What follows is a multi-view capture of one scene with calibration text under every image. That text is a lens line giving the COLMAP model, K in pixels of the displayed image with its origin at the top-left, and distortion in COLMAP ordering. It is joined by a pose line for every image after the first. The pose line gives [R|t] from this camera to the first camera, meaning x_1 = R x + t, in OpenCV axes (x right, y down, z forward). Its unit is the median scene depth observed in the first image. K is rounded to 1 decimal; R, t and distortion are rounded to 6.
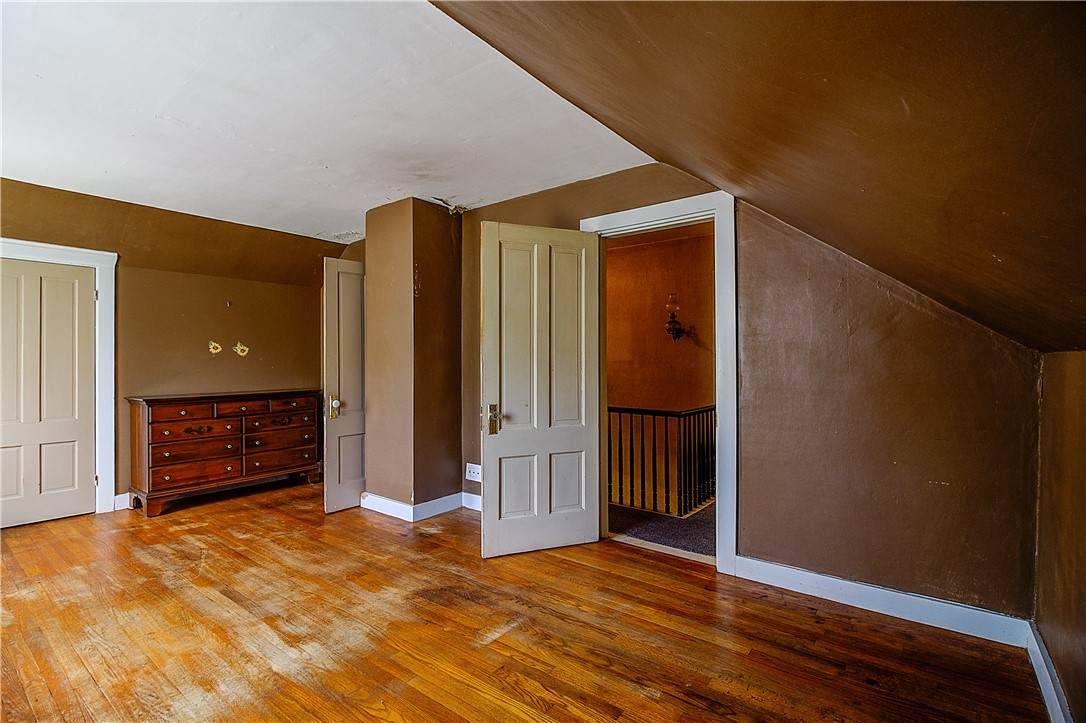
lens RADIAL K [[500.3, 0, 545.4], [0, 500.3, 359.9], [0, 0, 1]] dist [0.010983, -0.005825]
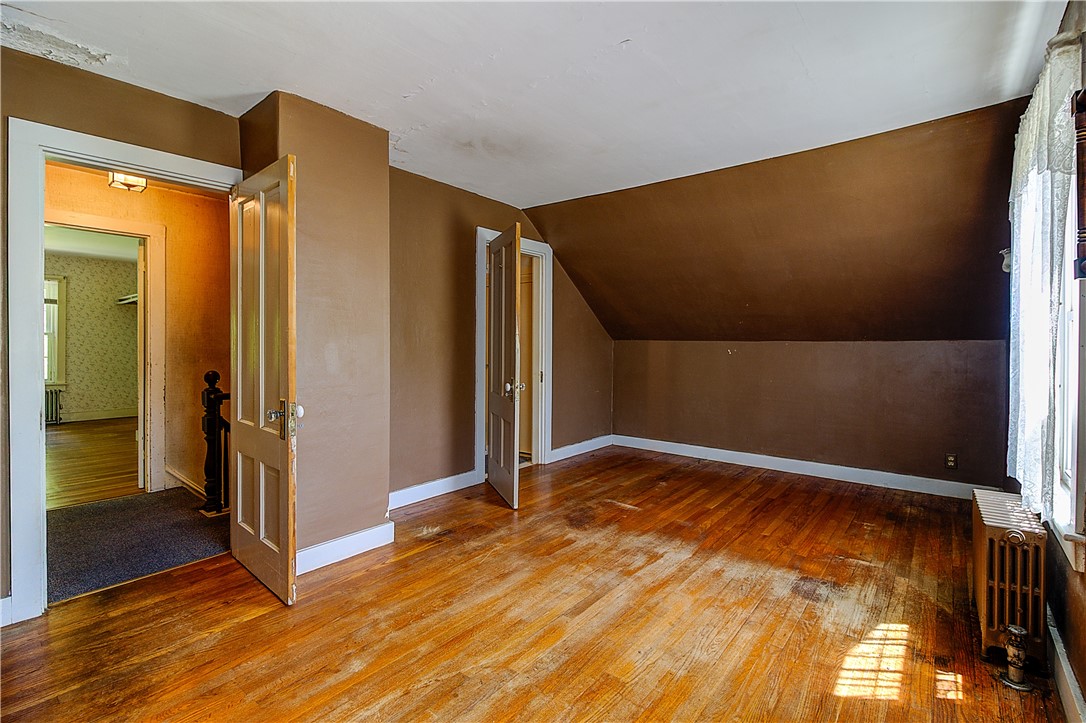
lens RADIAL K [[500.3, 0, 545.3], [0, 500.3, 343.5], [0, 0, 1]] dist [0.010983, -0.005825]
pose [[0.023420, 0.006867, 0.999702, -1.487217], [-0.001158, 0.999976, -0.006842, 0.020219], [-0.999725, -0.000997, 0.023427, 1.040805]]
